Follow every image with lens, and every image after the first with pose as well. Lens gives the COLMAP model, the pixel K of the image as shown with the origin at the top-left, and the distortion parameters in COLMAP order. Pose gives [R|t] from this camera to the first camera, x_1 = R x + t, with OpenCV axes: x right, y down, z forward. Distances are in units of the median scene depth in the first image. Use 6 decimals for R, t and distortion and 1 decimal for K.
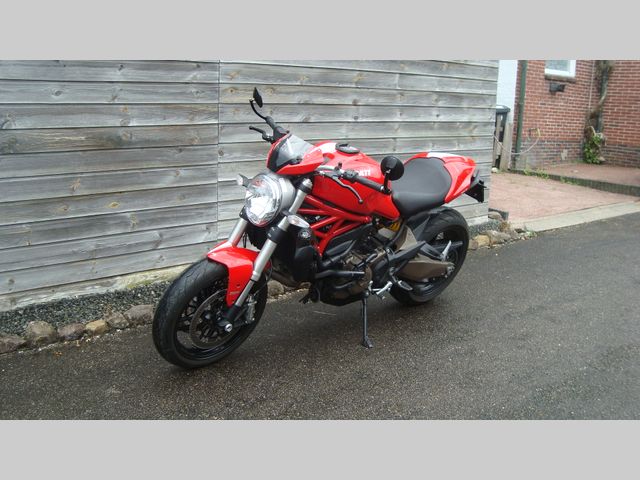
lens RADIAL K [[624.8, 0, 319.0], [0, 624.8, 236.5], [0, 0, 1]] dist [-0.210255, 0.227466]
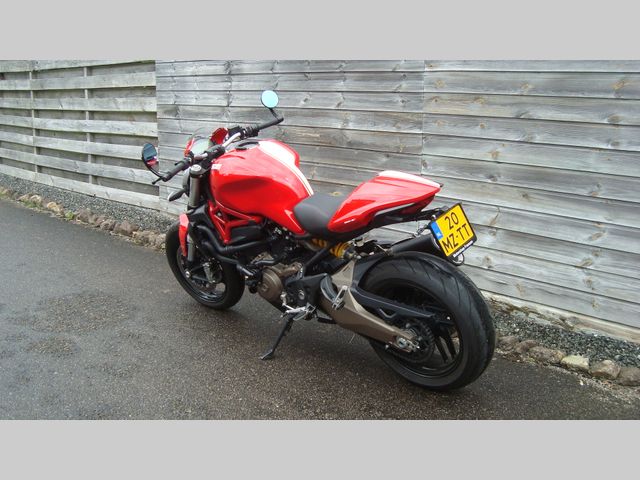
lens RADIAL K [[628.4, 0, 320.0], [0, 628.4, 240.0], [0, 0, 1]] dist [-0.229386, 0.251920]
pose [[0.139999, 0.187564, -0.972224, 0.885469], [-0.248796, 0.957056, 0.148811, -0.142840], [0.958385, 0.221052, 0.180652, 0.784339]]
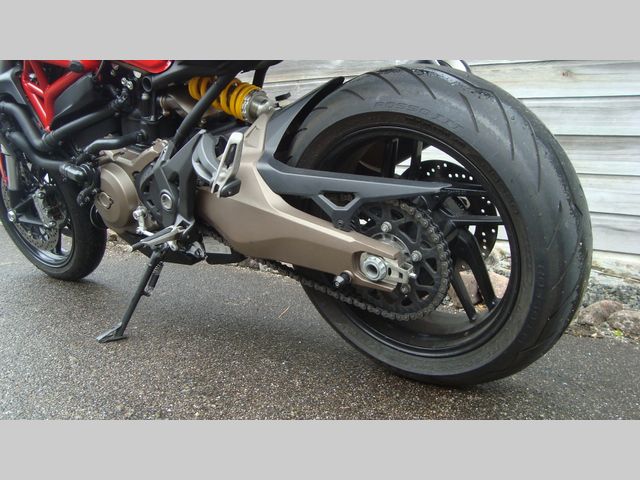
lens RADIAL K [[624.8, 0, 319.0], [0, 624.8, 236.5], [0, 0, 1]] dist [-0.210255, 0.227466]
pose [[0.189538, 0.105835, -0.976153, 0.511165], [-0.233064, 0.970610, 0.059980, 0.028455], [0.953812, 0.216137, 0.208634, 0.939618]]
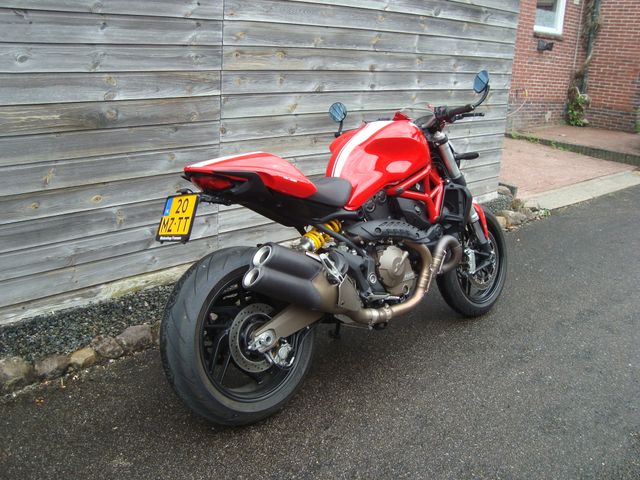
lens RADIAL K [[624.8, 0, 319.0], [0, 624.8, 236.5], [0, 0, 1]] dist [-0.210255, 0.227466]
pose [[0.996774, -0.004094, 0.080155, -0.110699], [-0.002495, 0.996634, 0.081936, -0.070229], [-0.080221, -0.081872, 0.993409, 0.181015]]
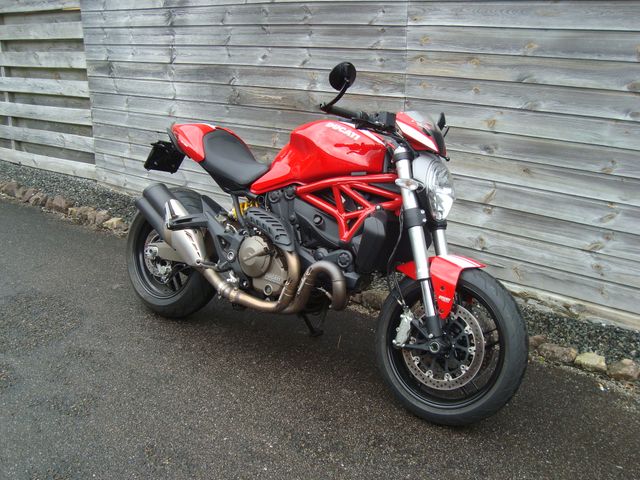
lens RADIAL K [[628.7, 0, 323.3], [0, 628.7, 253.2], [0, 0, 1]] dist [-0.230415, 0.258425]
pose [[0.252335, 0.291454, -0.922703, 0.729210], [-0.235064, 0.943460, 0.233727, -0.171032], [0.938654, 0.157917, 0.306579, 0.741979]]
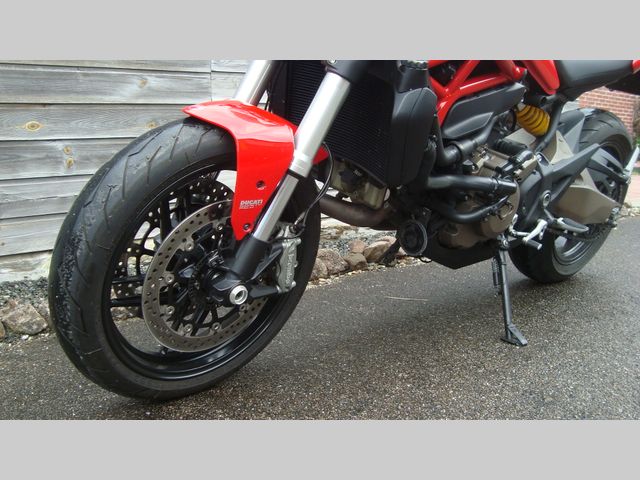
lens RADIAL K [[624.8, 0, 319.0], [0, 624.8, 236.5], [0, 0, 1]] dist [-0.210255, 0.227466]
pose [[0.999094, -0.042540, -0.000931, -0.069895], [0.042349, 0.996270, -0.075178, 0.109334], [0.004126, 0.075071, 0.997170, 0.451791]]
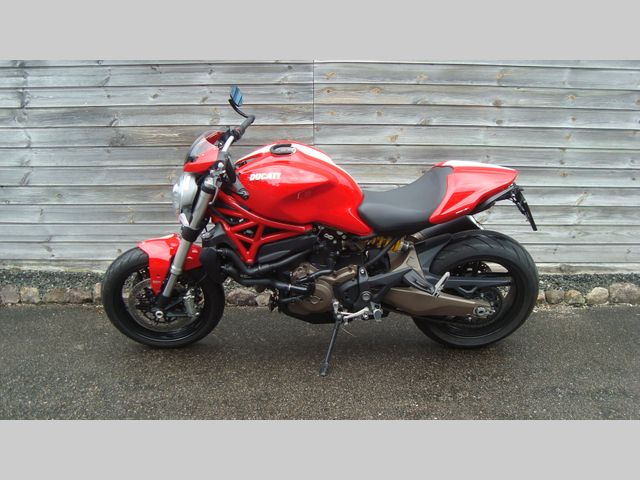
lens RADIAL K [[628.4, 0, 332.9], [0, 628.4, 239.6], [0, 0, 1]] dist [-0.219722, 0.246964]
pose [[0.775964, 0.117710, -0.619697, 0.558810], [-0.124764, 0.991666, 0.032140, -0.039554], [0.618315, 0.052376, 0.784183, 0.270901]]
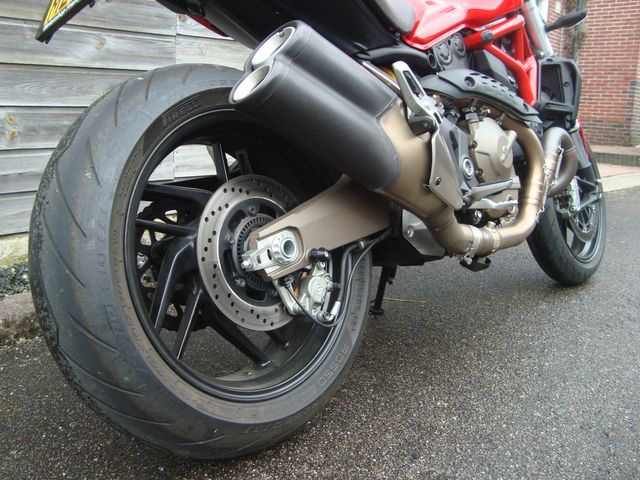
lens RADIAL K [[625.1, 0, 306.7], [0, 625.1, 230.1], [0, 0, 1]] dist [-0.209219, 0.235484]
pose [[0.991473, -0.020252, 0.128729, -0.138052], [0.024054, 0.999317, -0.028045, 0.080493], [-0.128073, 0.030903, 0.991283, 0.517581]]
